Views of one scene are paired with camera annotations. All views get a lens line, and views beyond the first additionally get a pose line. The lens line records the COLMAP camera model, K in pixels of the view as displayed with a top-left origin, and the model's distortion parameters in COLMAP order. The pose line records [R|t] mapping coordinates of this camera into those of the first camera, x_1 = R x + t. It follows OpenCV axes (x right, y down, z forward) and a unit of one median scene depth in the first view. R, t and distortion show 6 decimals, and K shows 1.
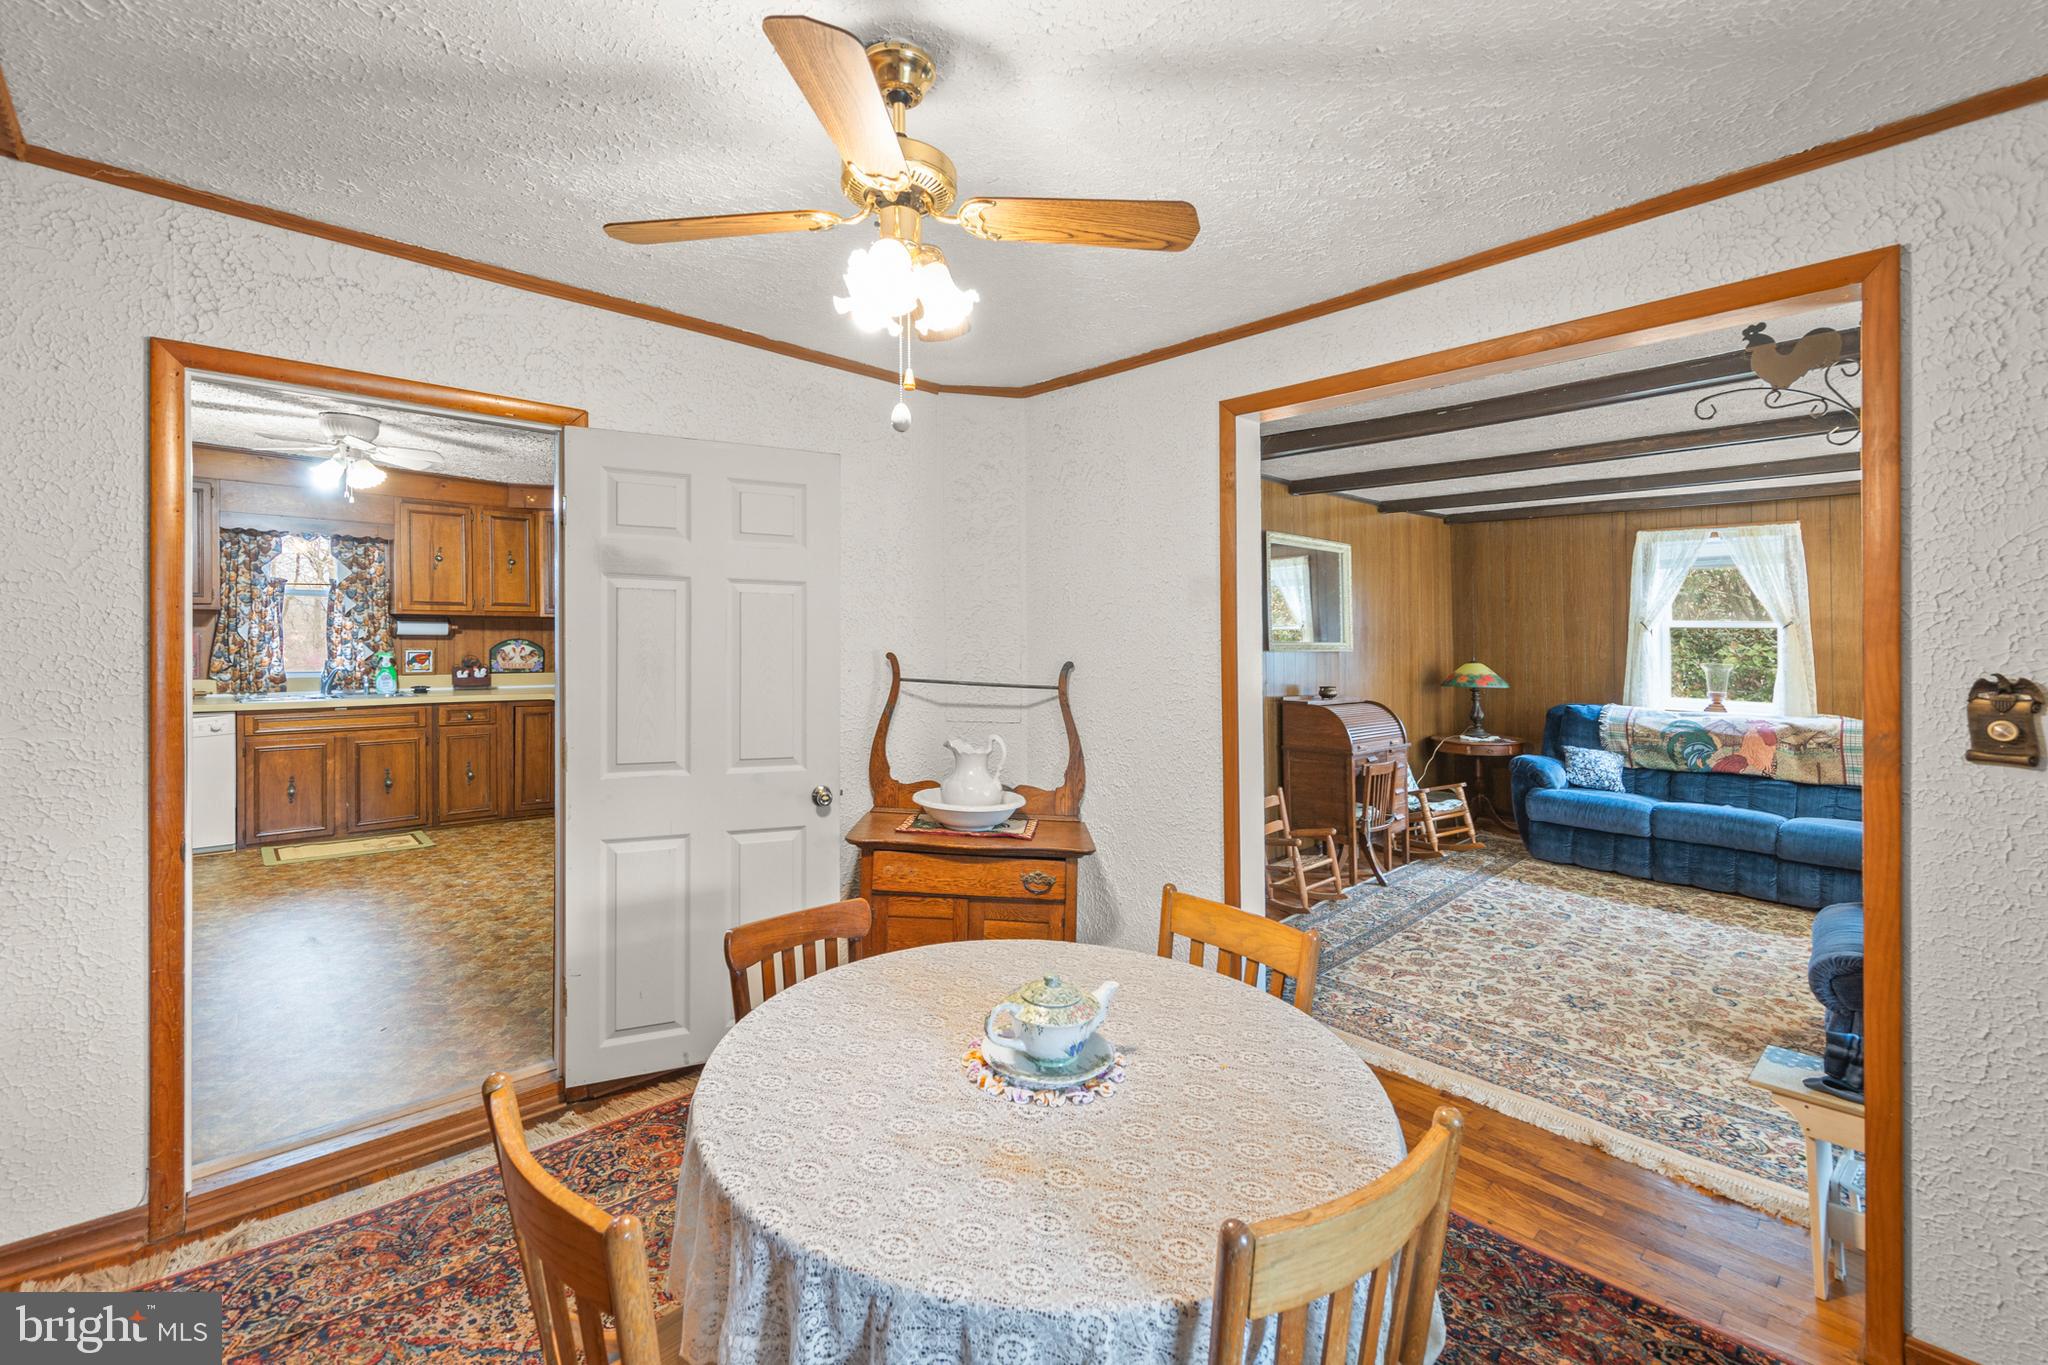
lens RADIAL K [[893.0, 0, 1035.2], [0, 893.0, 656.1], [0, 0, 1]] dist [0.013335, -0.000424]
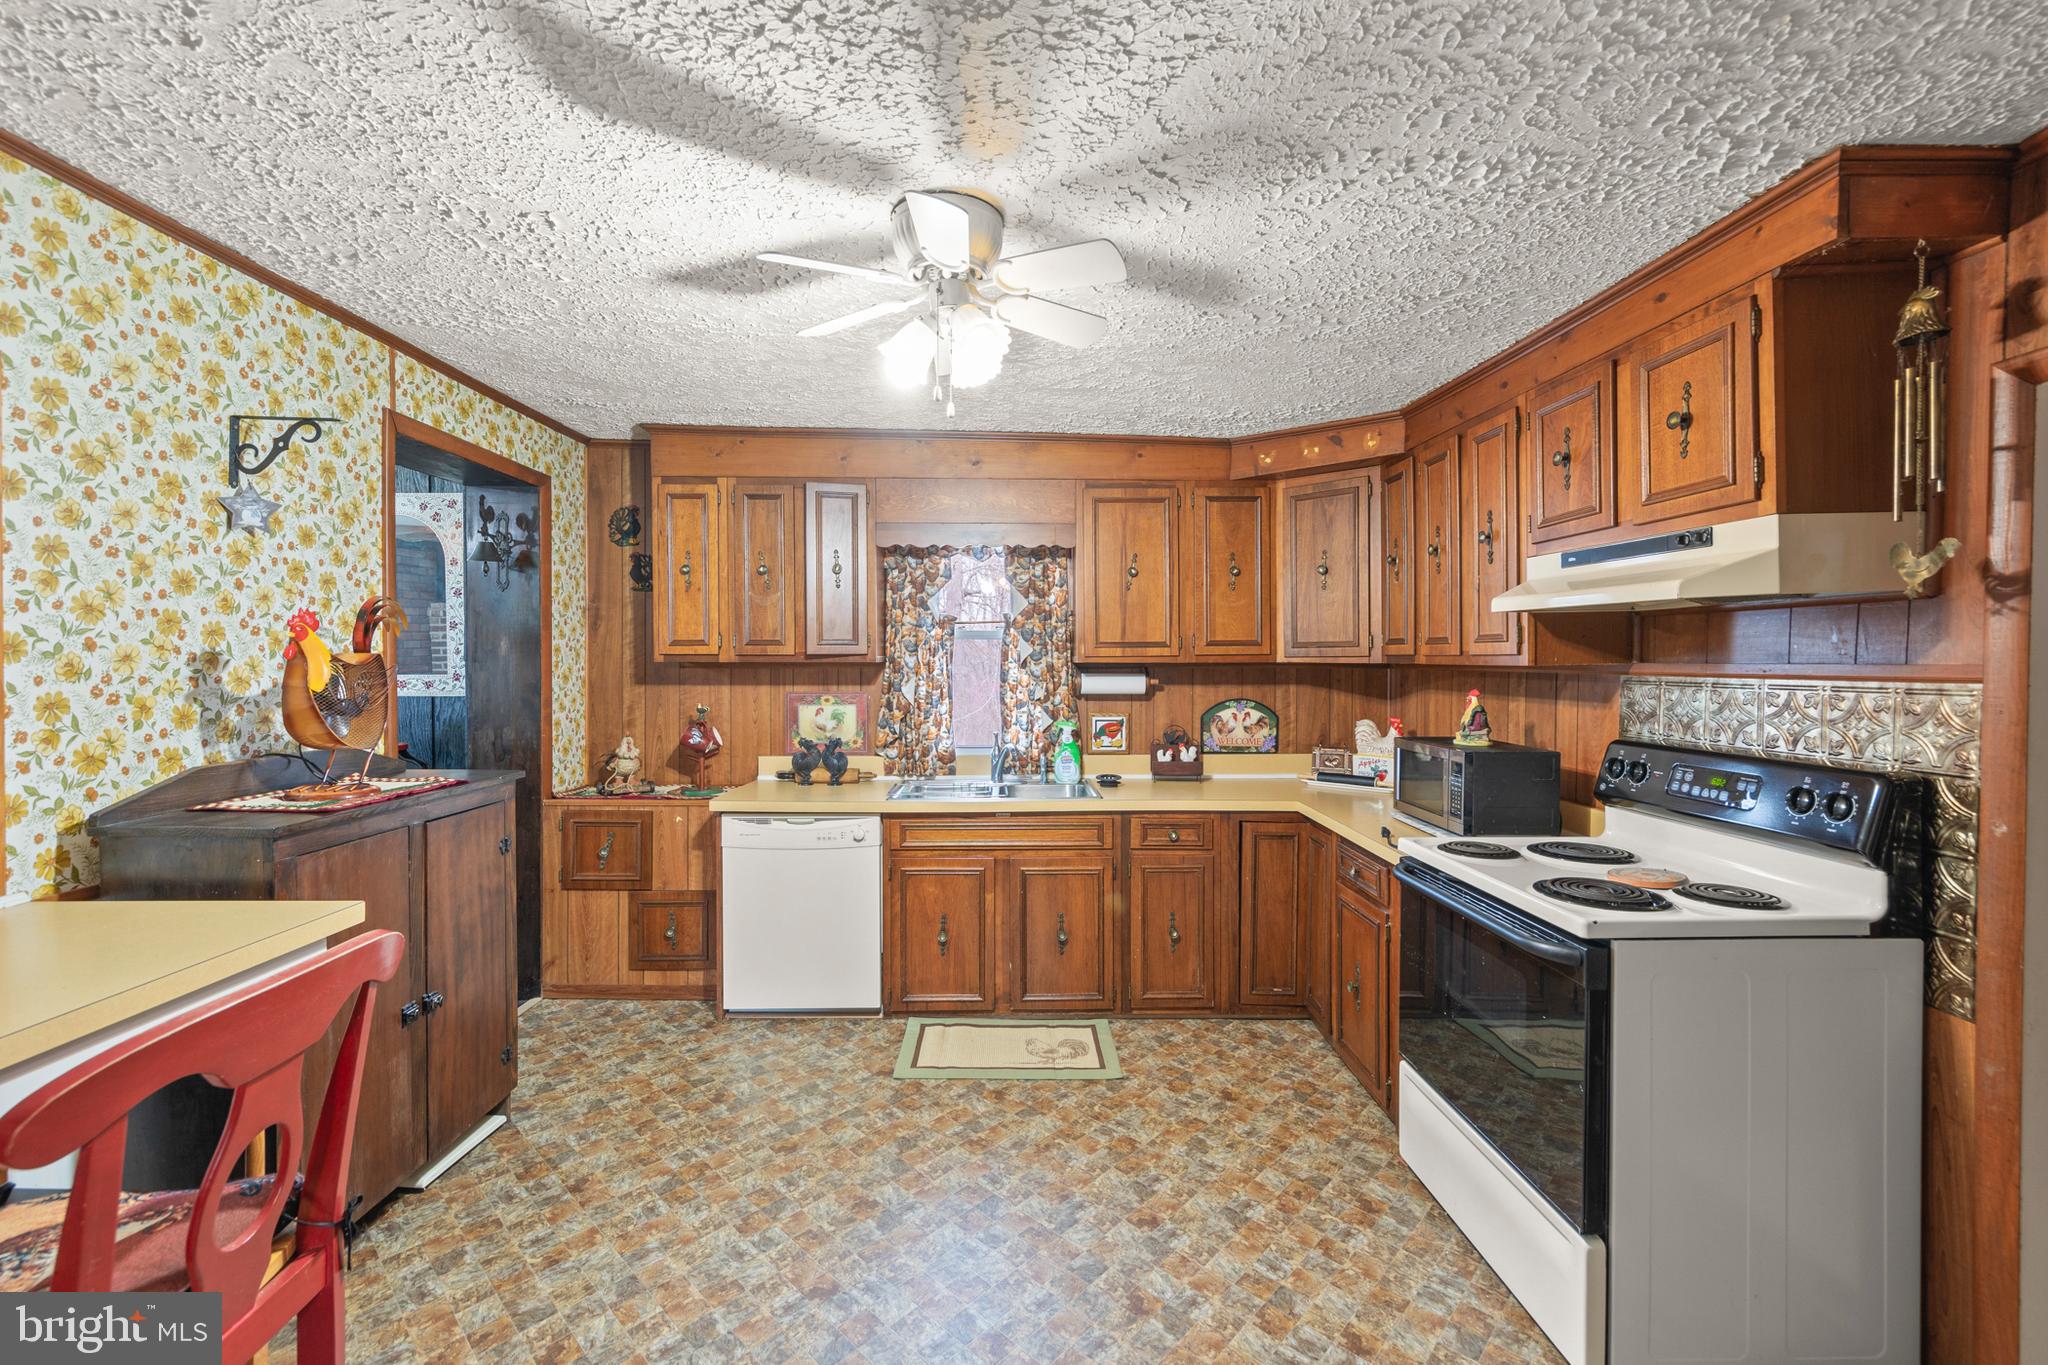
lens RADIAL K [[862.2, 0, 1031.9], [0, 862.2, 678.0], [0, 0, 1]] dist [0.002774, -0.000026]
pose [[0.751091, -0.002503, -0.660194, -0.326339], [-0.006409, 0.999918, -0.011082, -0.028935], [0.660168, 0.012555, 0.751013, 0.511954]]
